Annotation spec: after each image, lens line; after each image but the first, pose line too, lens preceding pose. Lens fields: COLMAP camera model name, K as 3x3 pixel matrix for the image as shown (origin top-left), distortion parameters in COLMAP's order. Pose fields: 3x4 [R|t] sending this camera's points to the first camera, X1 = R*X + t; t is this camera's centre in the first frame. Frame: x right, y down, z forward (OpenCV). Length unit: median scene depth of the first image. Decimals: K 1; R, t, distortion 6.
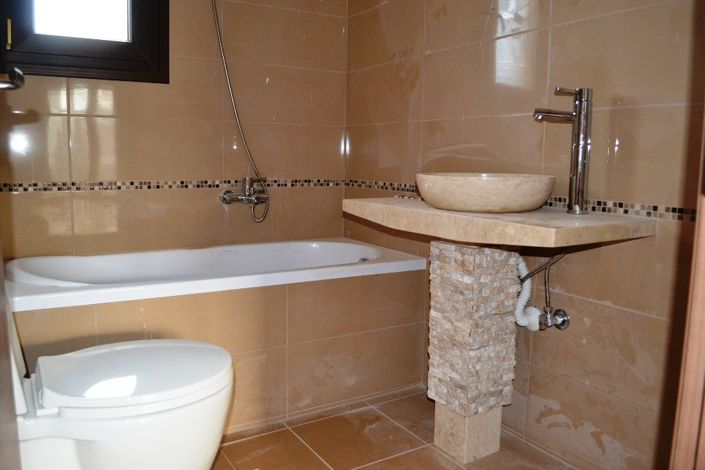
lens RADIAL K [[570.9, 0, 352.5], [0, 570.9, 235.0], [0, 0, 1]] dist [-0.081048, 0.006735]
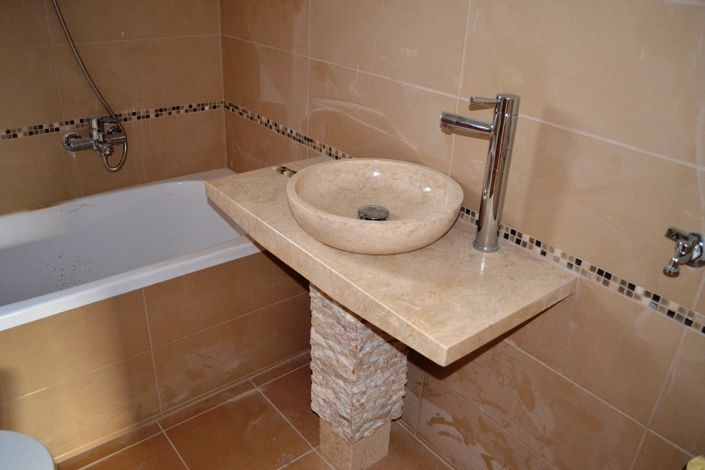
lens RADIAL K [[566.7, 0, 352.5], [0, 566.7, 235.0], [0, 0, 1]] dist [-0.081262, 0.010471]
pose [[0.991408, -0.033388, 0.126470, 0.093402], [-0.009573, 0.945760, 0.324724, -0.272226], [-0.130452, -0.323145, 0.937315, 0.235313]]
